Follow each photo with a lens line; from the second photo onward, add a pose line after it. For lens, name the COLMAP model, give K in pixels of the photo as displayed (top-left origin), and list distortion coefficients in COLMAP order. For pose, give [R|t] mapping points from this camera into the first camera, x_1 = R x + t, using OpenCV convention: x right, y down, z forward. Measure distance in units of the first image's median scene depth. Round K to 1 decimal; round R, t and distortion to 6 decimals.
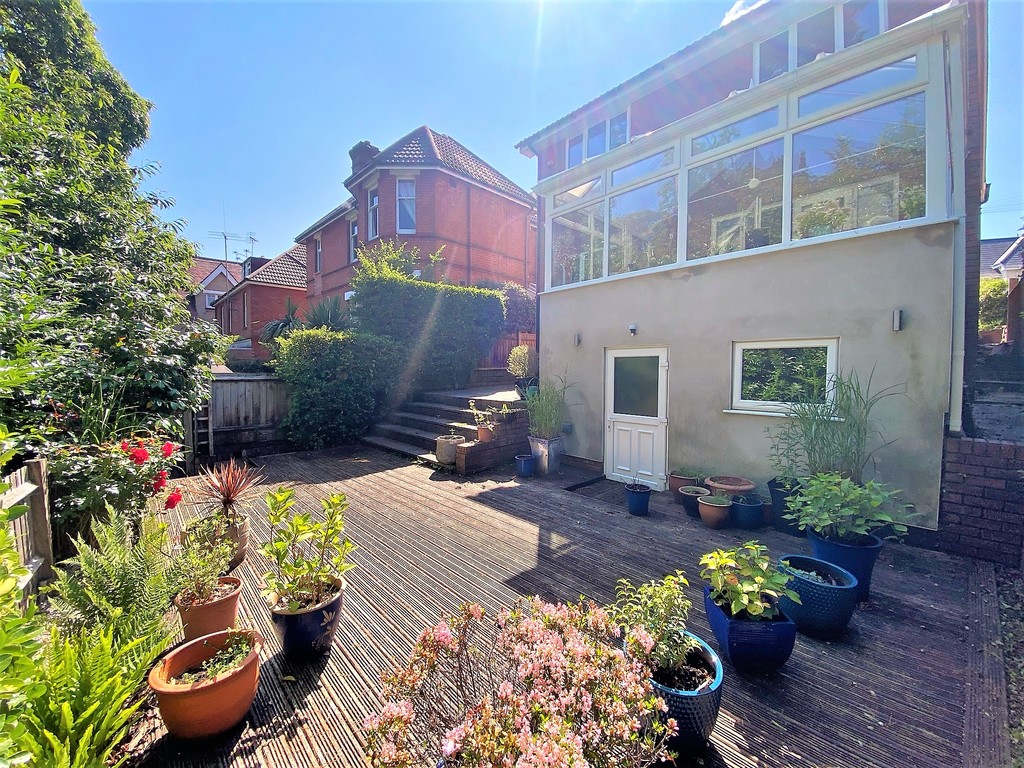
lens RADIAL K [[415.4, 0, 512.0], [0, 415.4, 384.0], [0, 0, 1]] dist [0.008846, -0.000568]
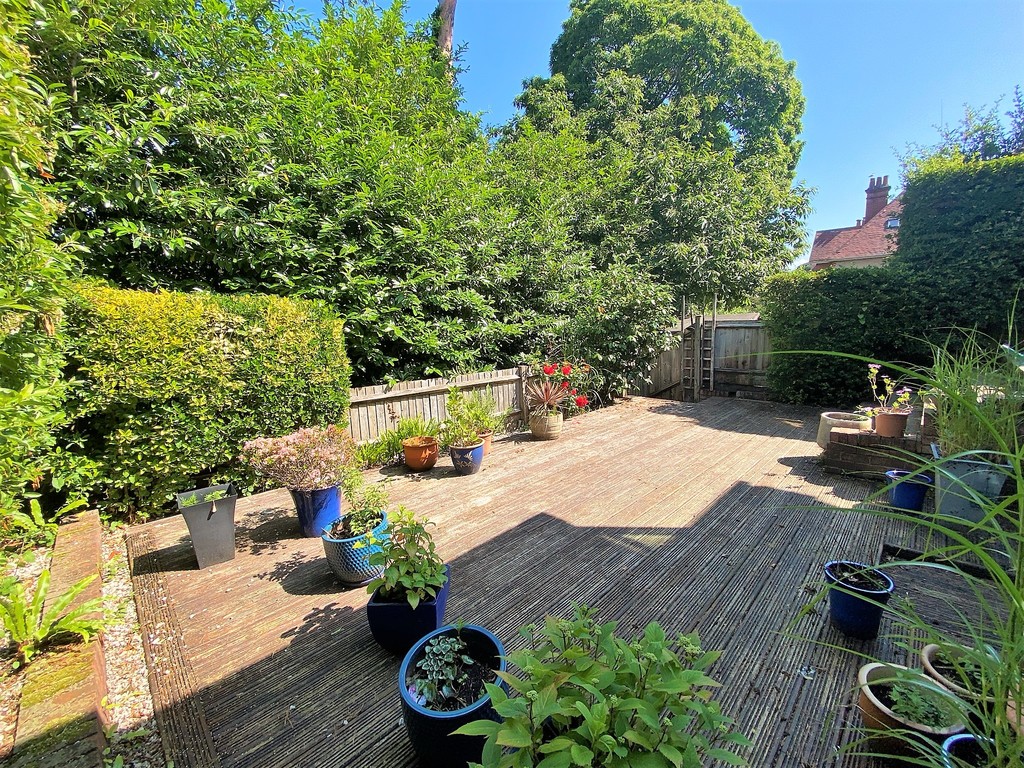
lens RADIAL K [[415.4, 0, 512.0], [0, 415.4, 384.0], [0, 0, 1]] dist [0.008846, -0.000568]
pose [[0.042948, 0.150172, -0.987727, 0.575357], [-0.012532, 0.988642, 0.149766, -0.024863], [0.998999, 0.005946, 0.044342, 0.474854]]
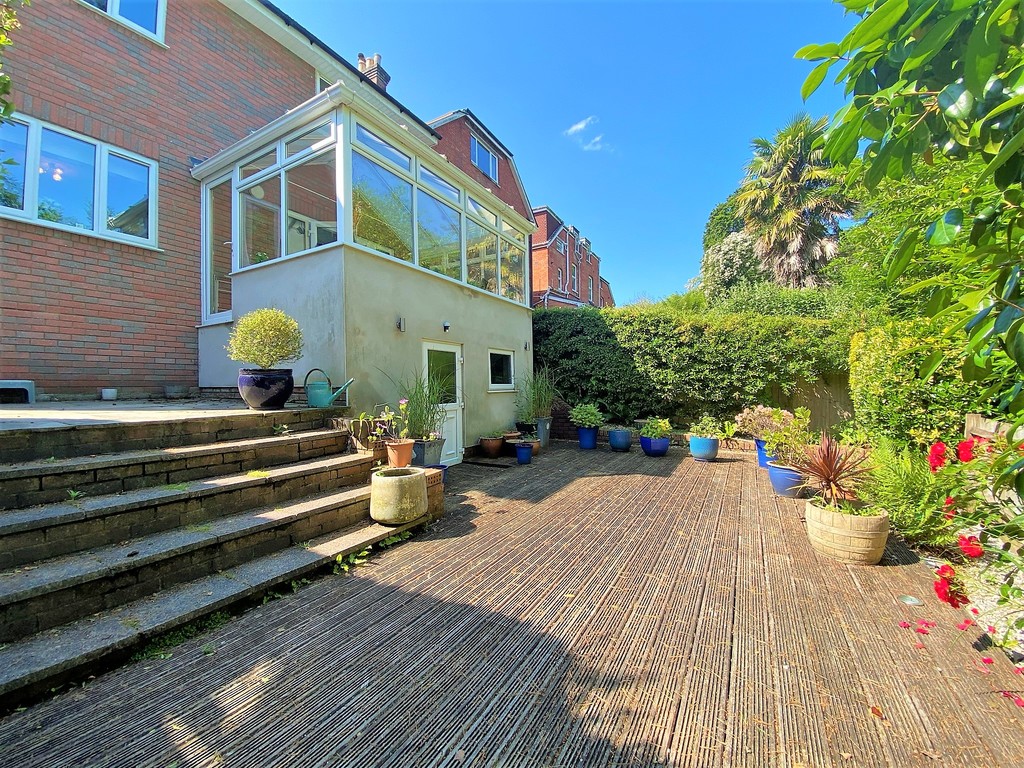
lens RADIAL K [[415.4, 0, 512.0], [0, 415.4, 384.0], [0, 0, 1]] dist [0.008846, -0.000568]
pose [[-0.305764, 0.008102, 0.952073, -0.808001], [0.050227, 0.998709, 0.007632, 0.023060], [-0.950781, 0.050153, -0.305776, 1.167466]]
